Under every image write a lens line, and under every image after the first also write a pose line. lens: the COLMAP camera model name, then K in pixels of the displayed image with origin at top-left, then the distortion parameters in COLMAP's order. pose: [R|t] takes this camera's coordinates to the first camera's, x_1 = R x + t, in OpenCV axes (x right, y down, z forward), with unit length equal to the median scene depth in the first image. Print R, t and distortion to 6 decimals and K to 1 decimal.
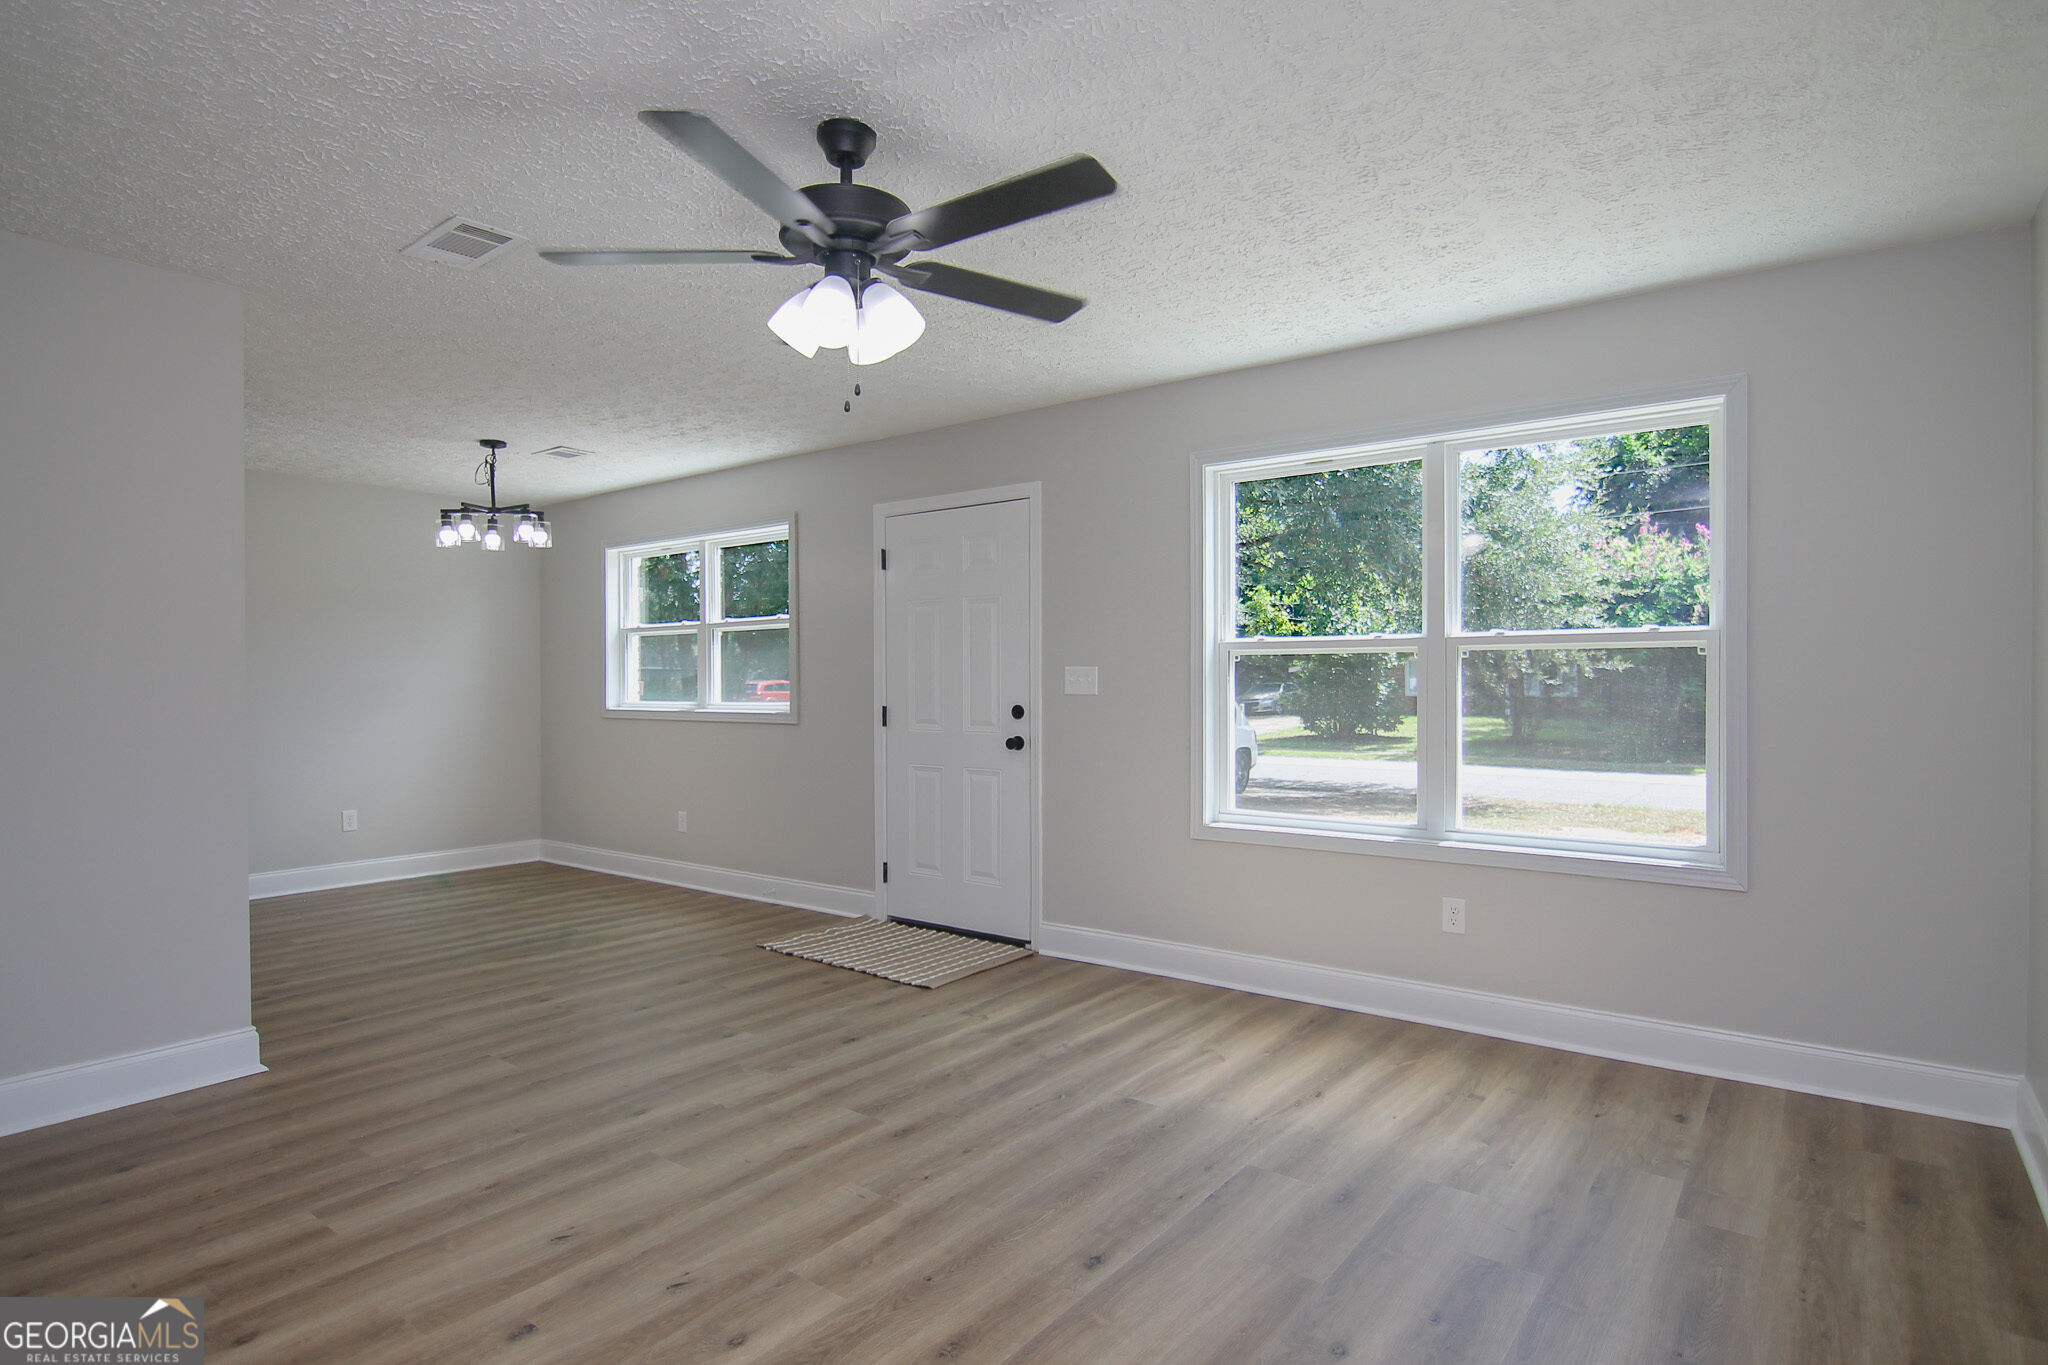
lens RADIAL K [[1083.0, 0, 1017.1], [0, 1083.0, 690.6], [0, 0, 1]] dist [-0.004893, -0.016720]
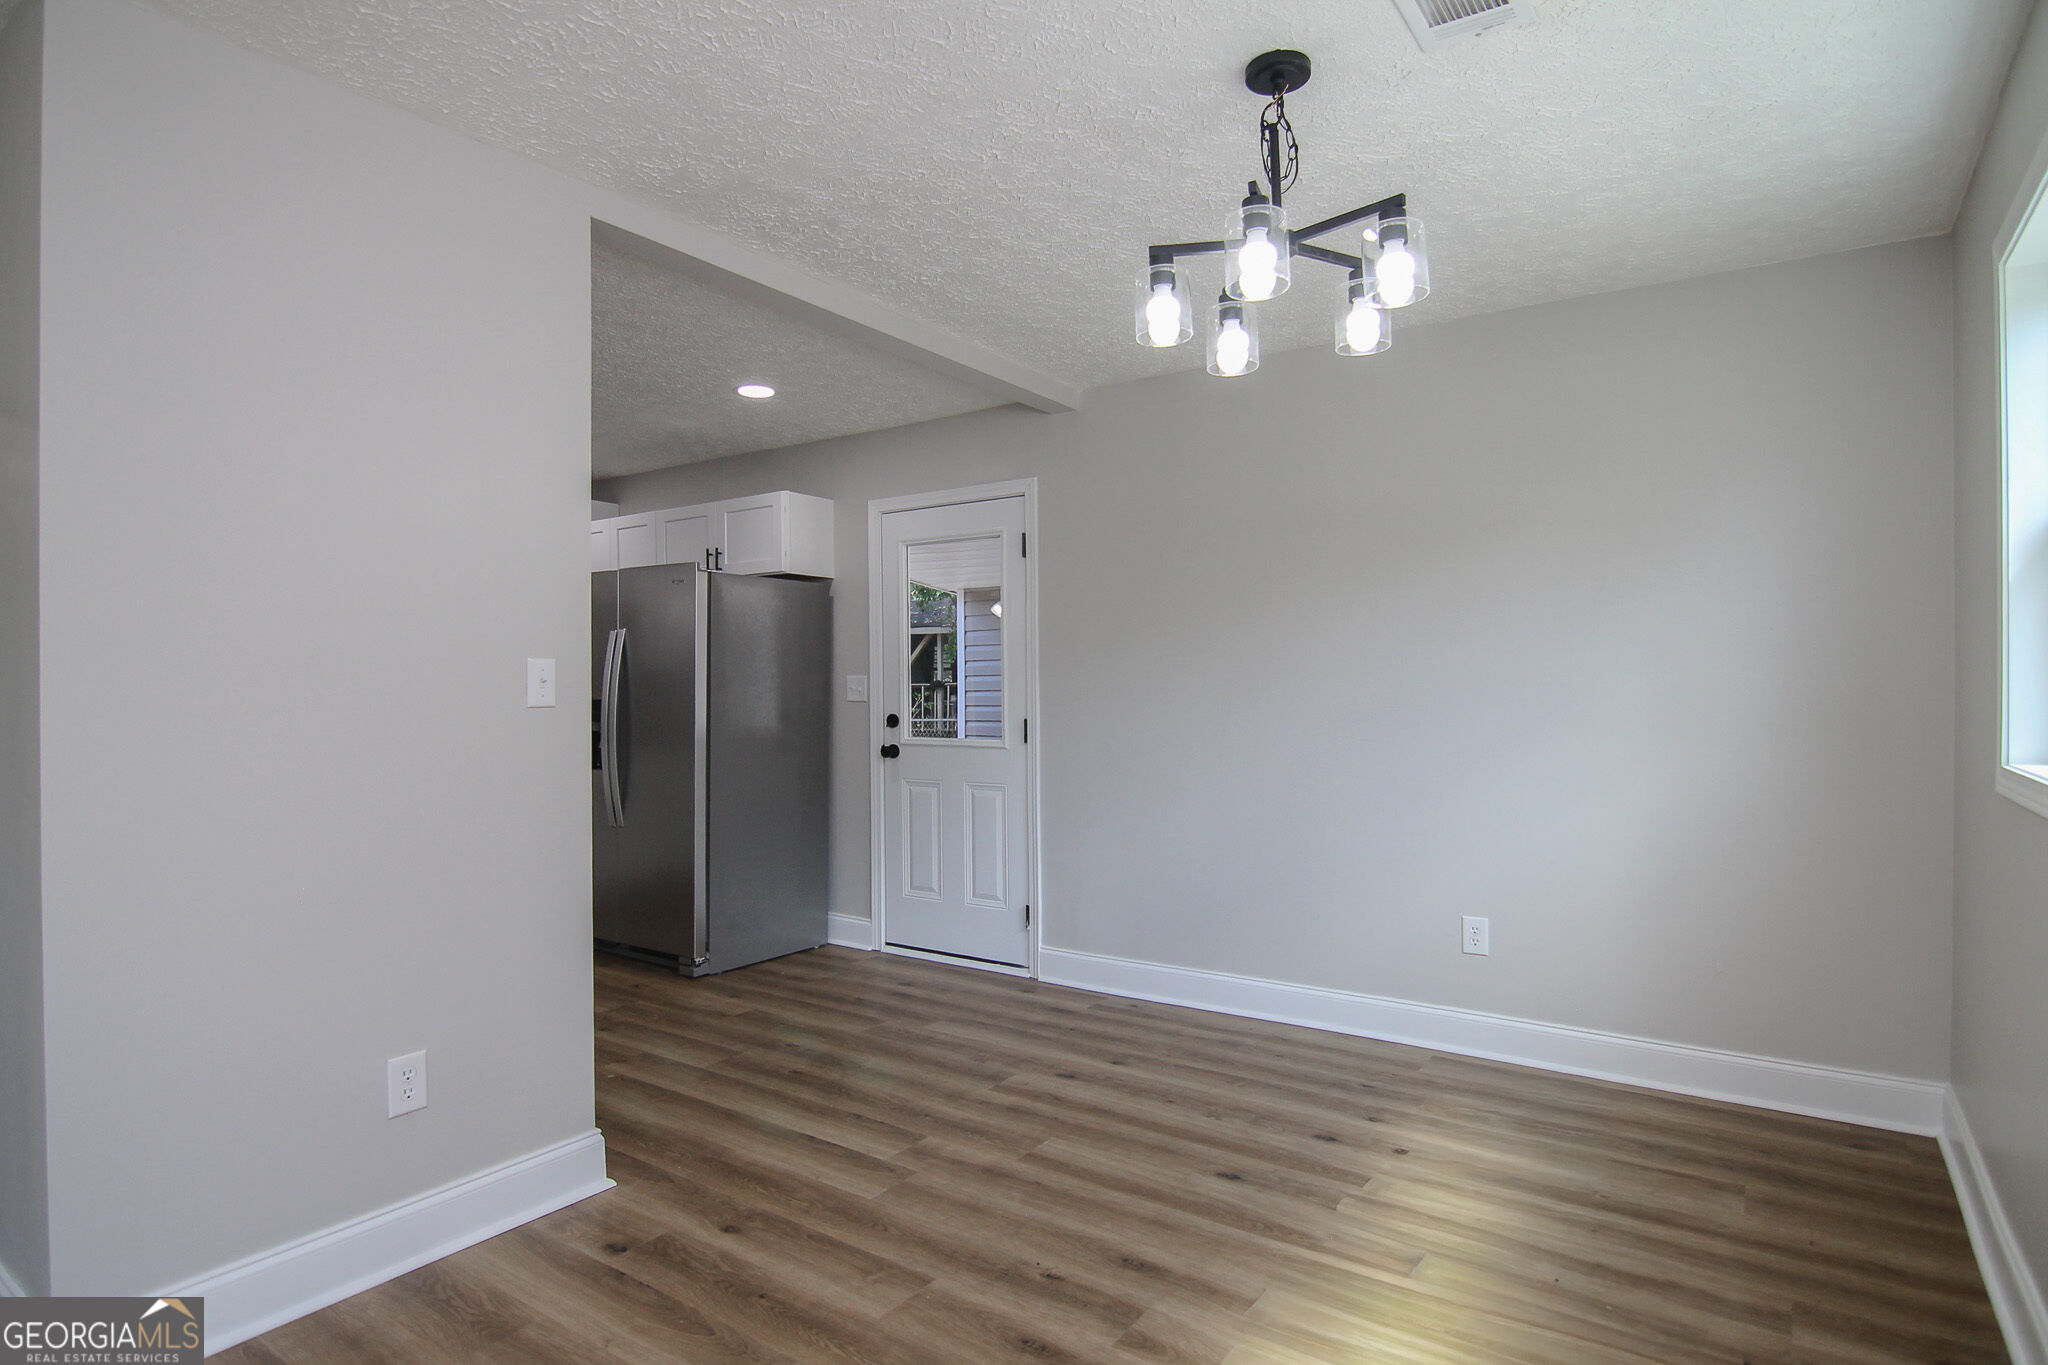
lens RADIAL K [[1041.6, 0, 1016.2], [0, 1041.6, 690.1], [0, 0, 1]] dist [-0.003159, -0.014399]
pose [[0.018883, 0.009134, -0.999780, -0.185494], [-0.006852, 0.999936, 0.009006, -0.015468], [0.999798, 0.006680, 0.018944, 1.479775]]
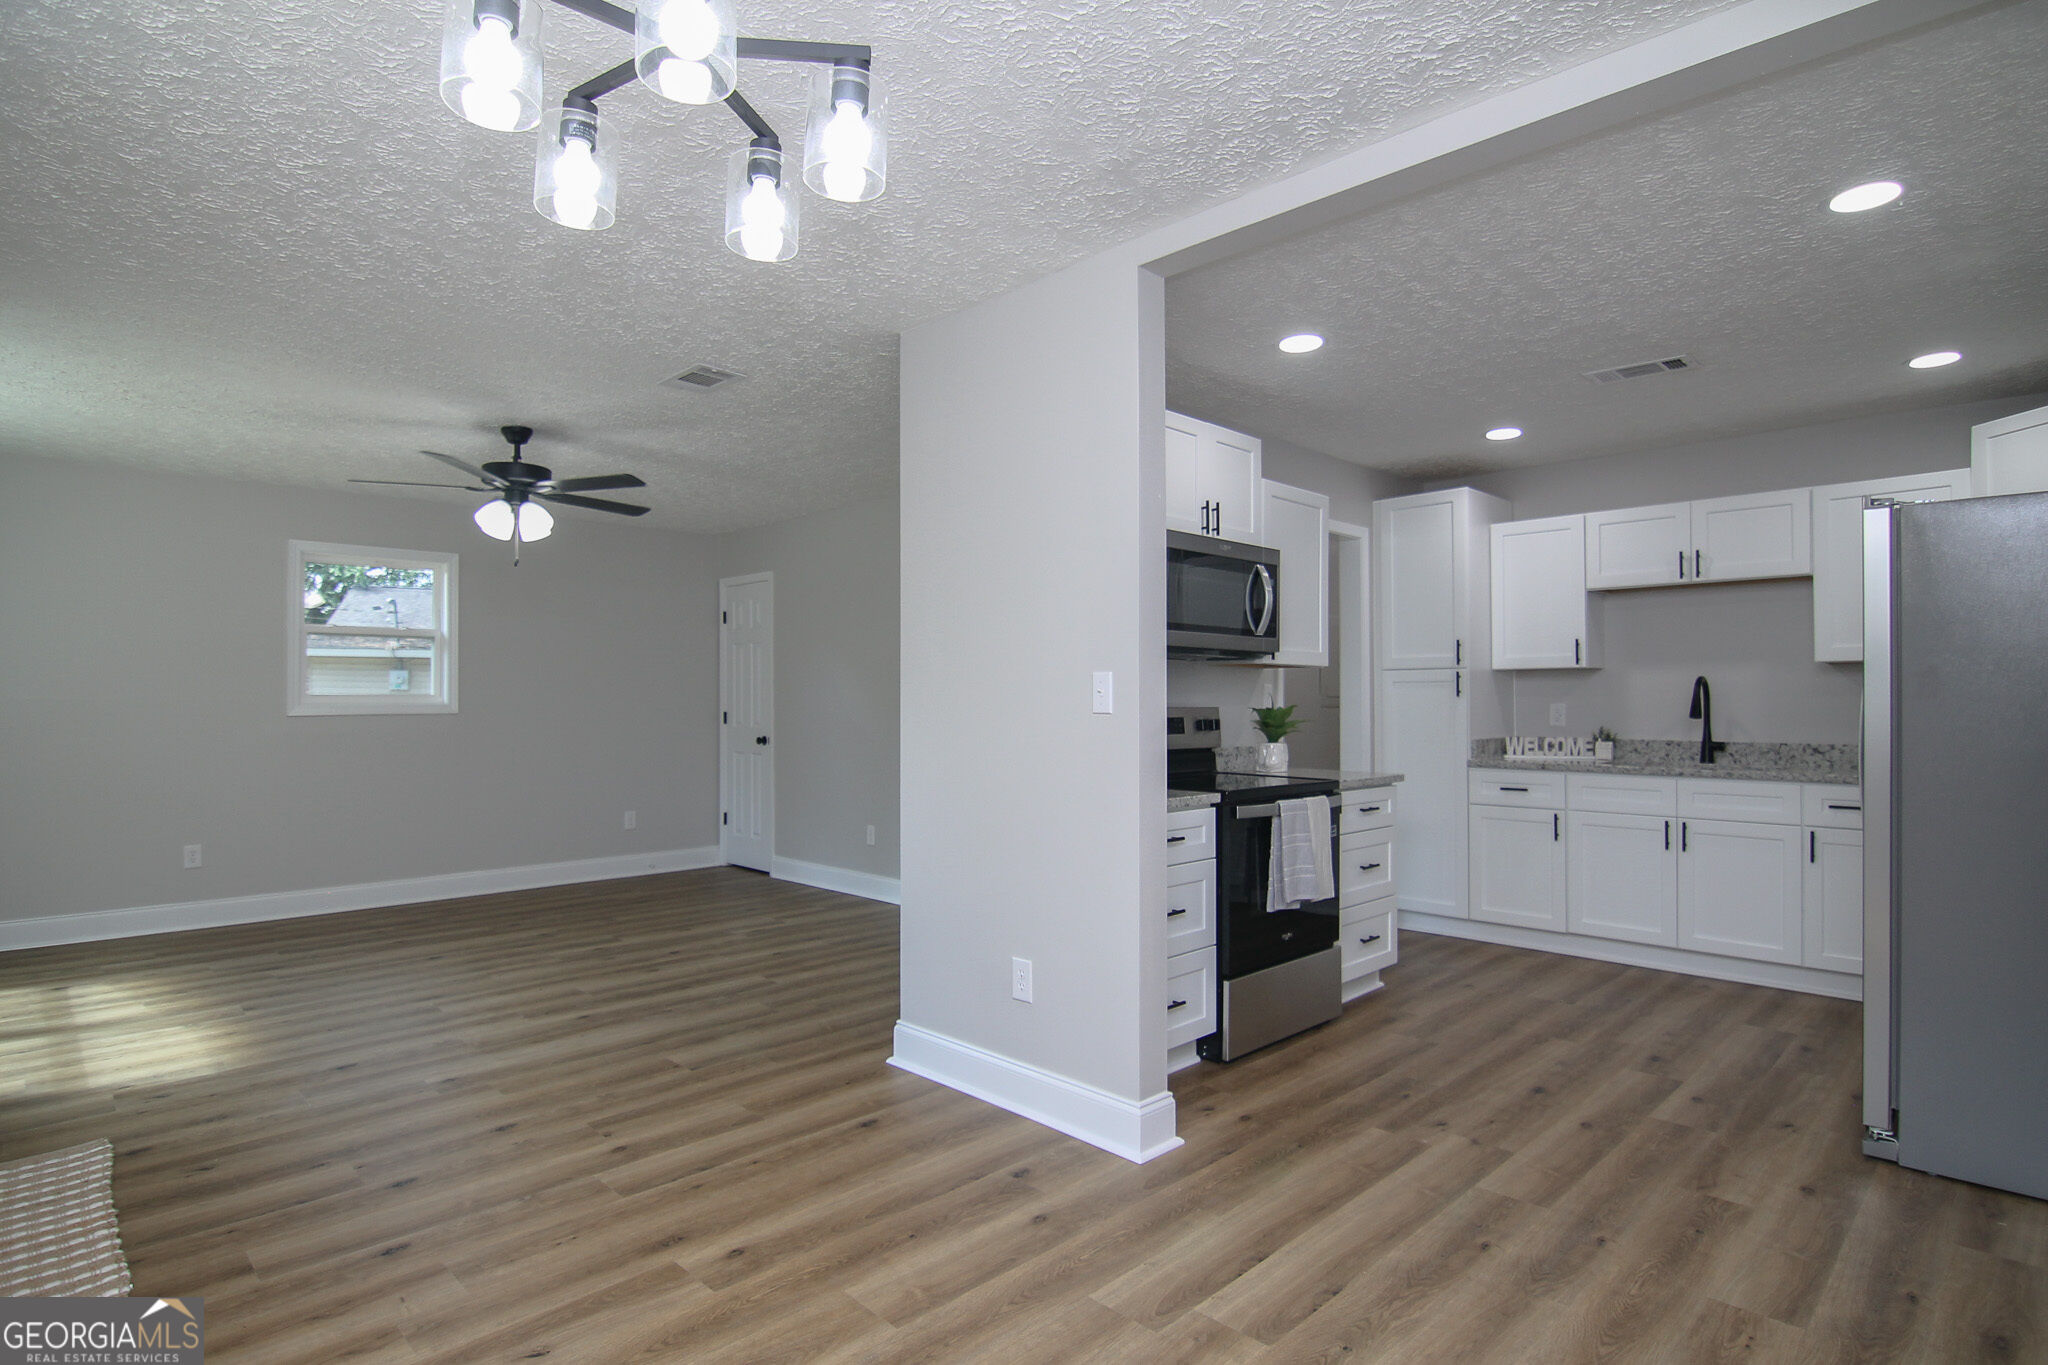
lens RADIAL K [[1041.6, 0, 1016.2], [0, 1041.6, 690.1], [0, 0, 1]] dist [-0.003159, -0.014399]
pose [[-0.990259, 0.008371, 0.138983, -0.983243], [0.008564, 0.999963, 0.000789, -0.016240], [-0.138971, 0.001972, -0.990294, 2.033167]]
